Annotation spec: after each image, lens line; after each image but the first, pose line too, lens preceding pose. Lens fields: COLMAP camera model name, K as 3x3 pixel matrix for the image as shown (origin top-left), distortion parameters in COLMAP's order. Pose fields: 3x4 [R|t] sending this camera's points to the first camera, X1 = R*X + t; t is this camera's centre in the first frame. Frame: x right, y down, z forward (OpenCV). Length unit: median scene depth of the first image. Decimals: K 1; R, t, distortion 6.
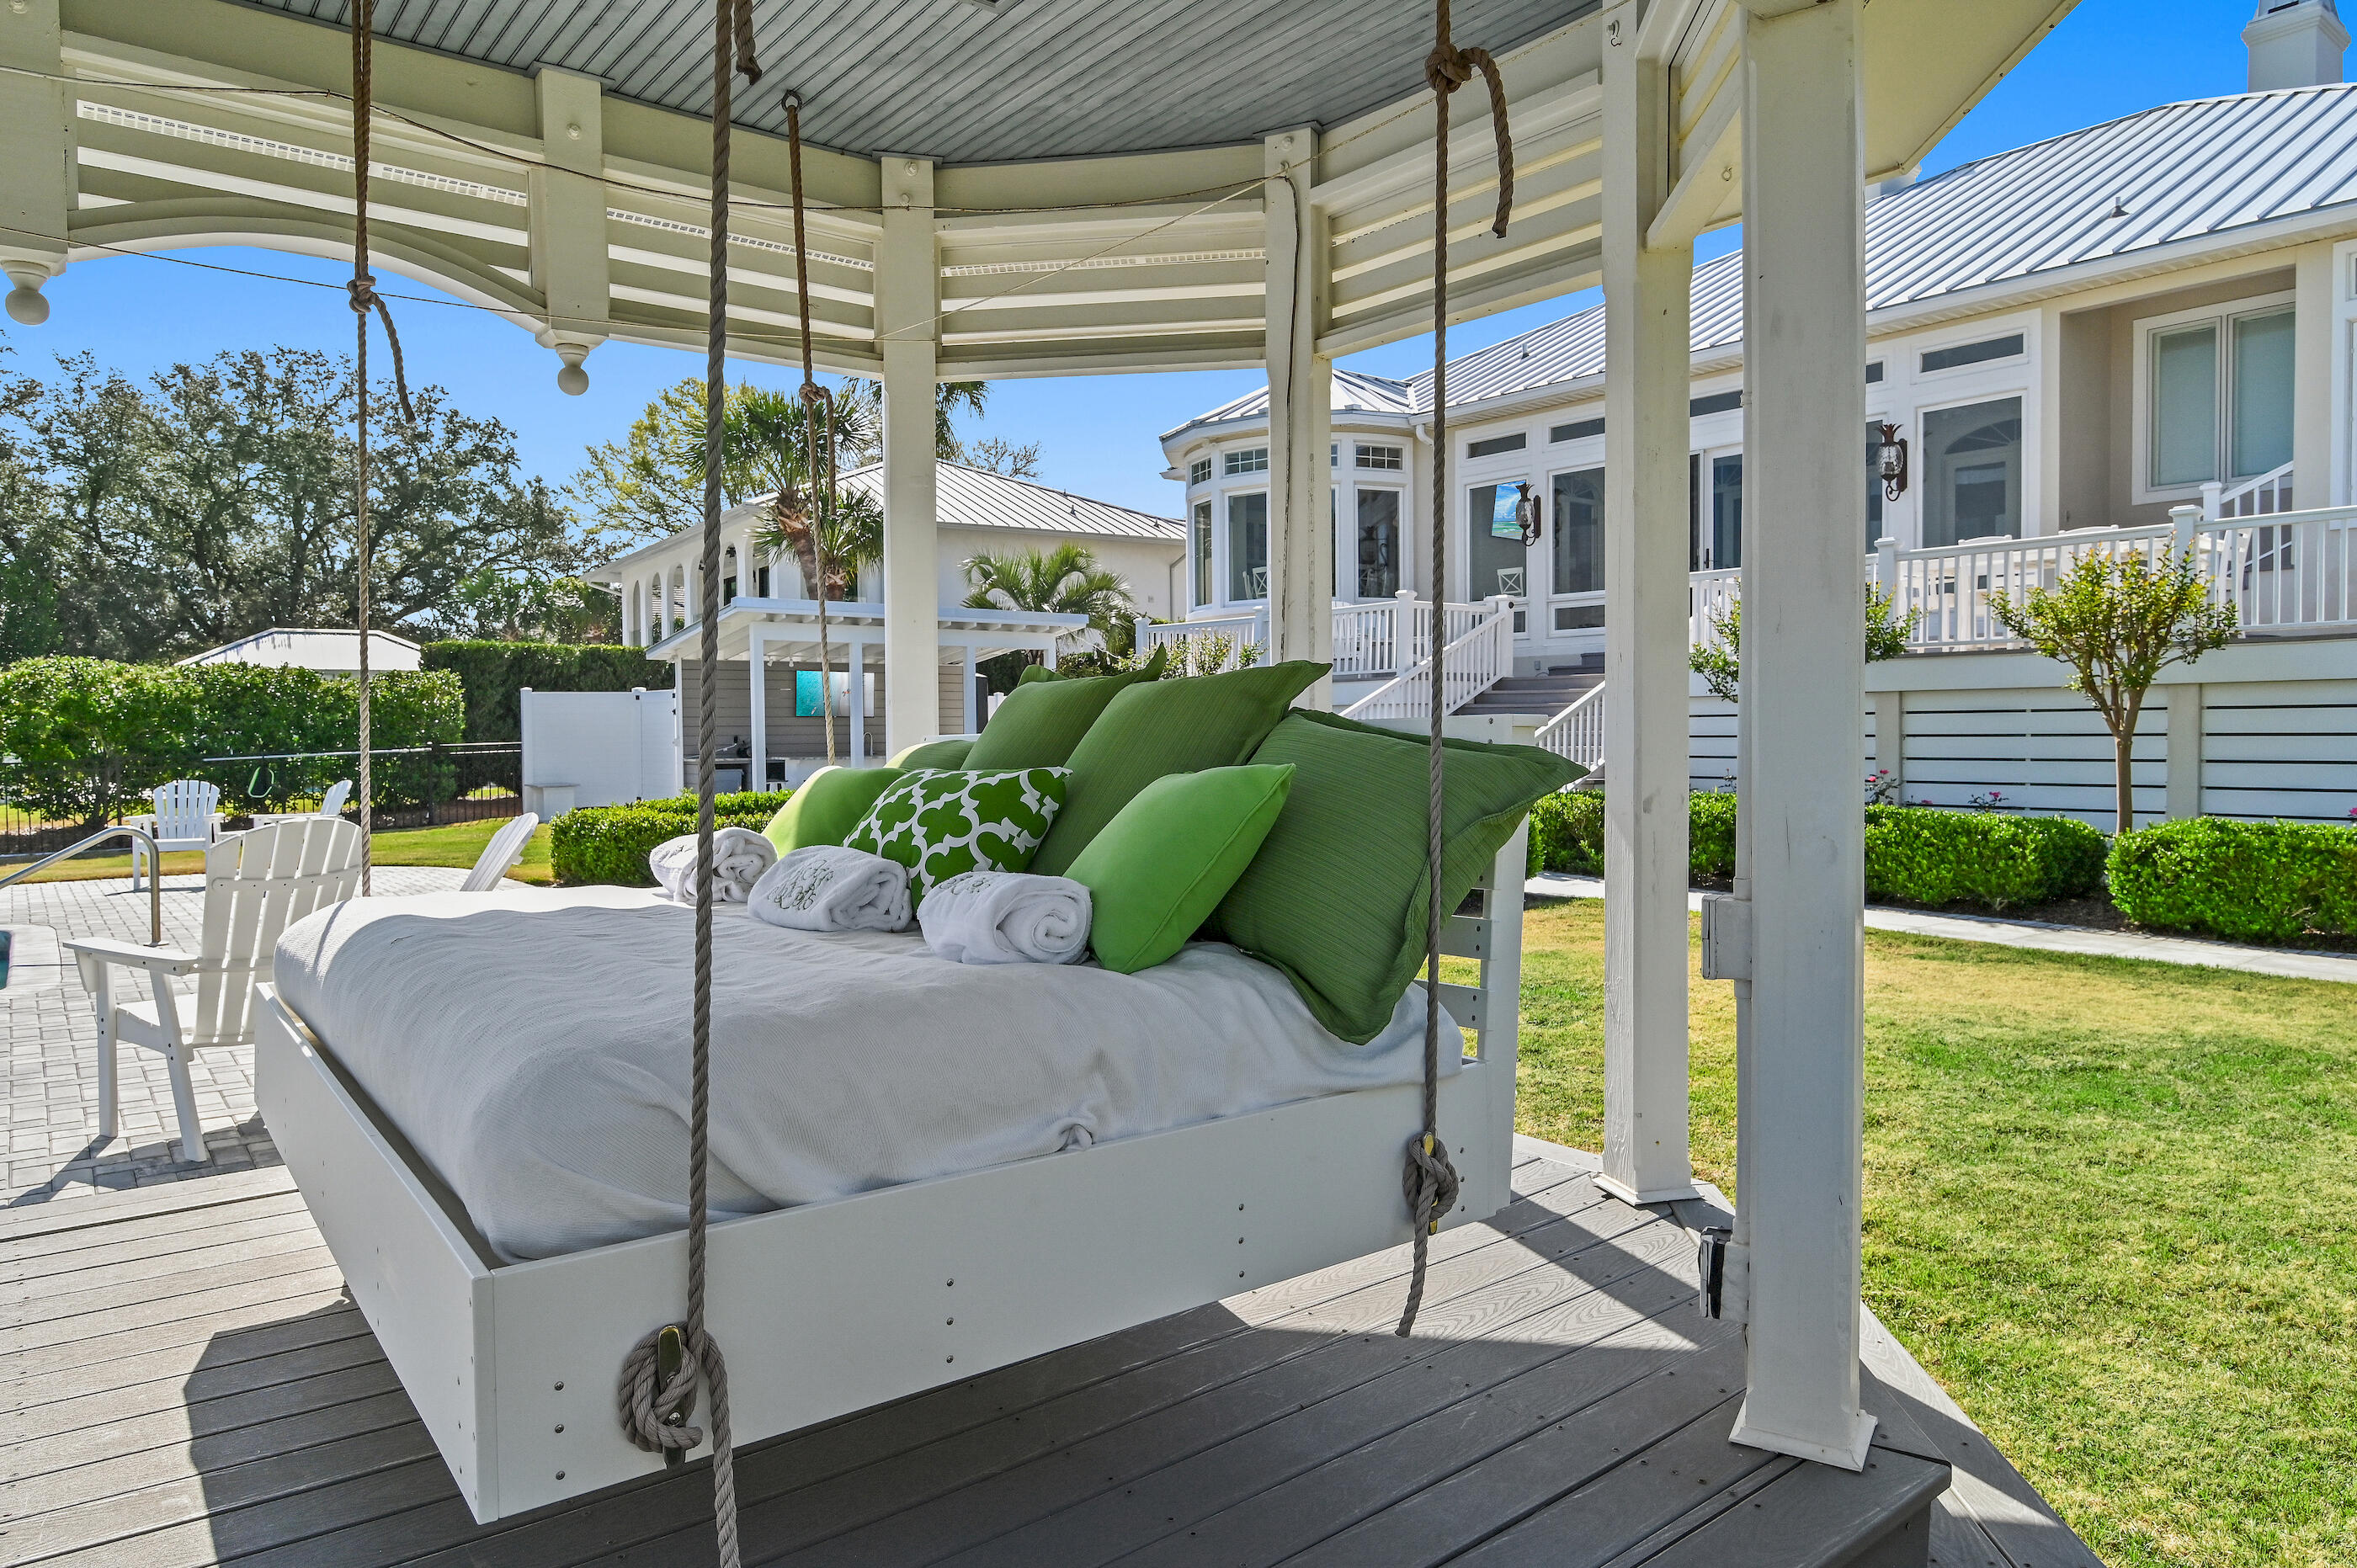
lens RADIAL K [[1488.6, 0, 1184.6], [0, 1488.6, 727.7], [0, 0, 1]] dist [-0.012871, -0.002979]
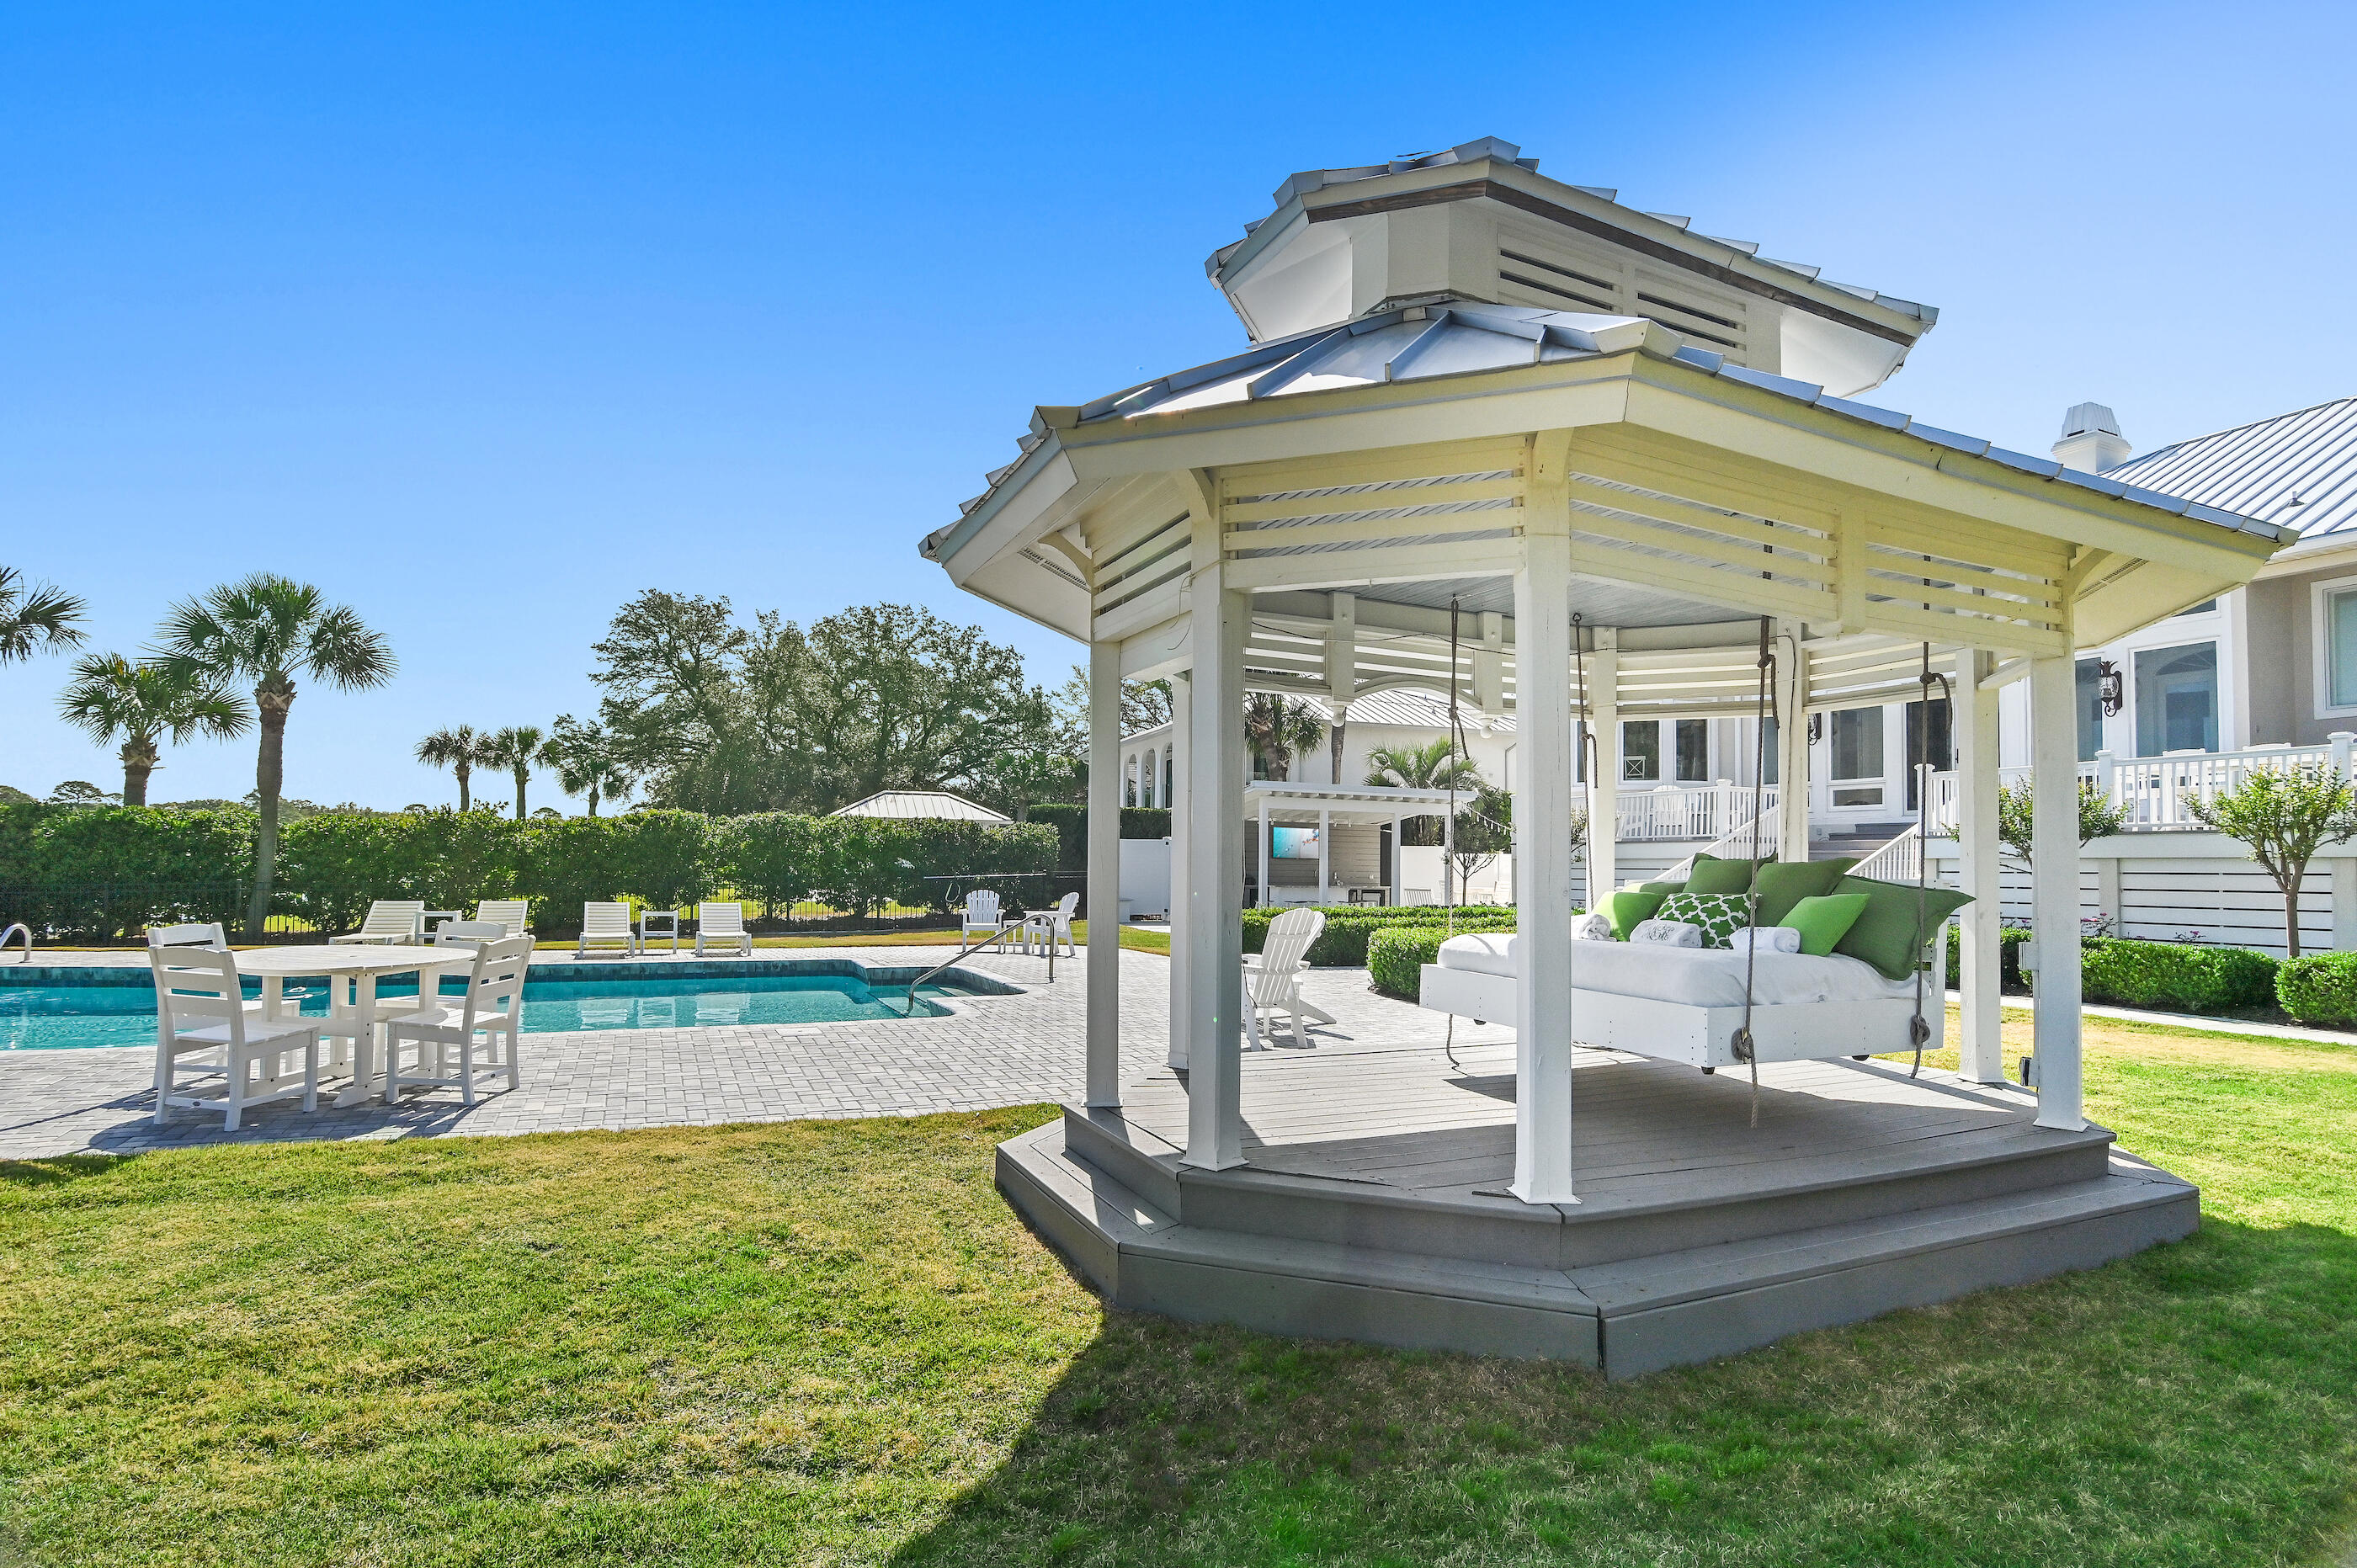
lens RADIAL K [[1183.7, 0, 1185.2], [0, 1183.7, 794.5], [0, 0, 1]] dist [-0.019067, -0.000095]
pose [[0.973176, 0.007167, -0.229951, -0.133316], [-0.021129, 0.998075, -0.058312, -0.001414], [0.229090, 0.061607, 0.971454, -0.304390]]
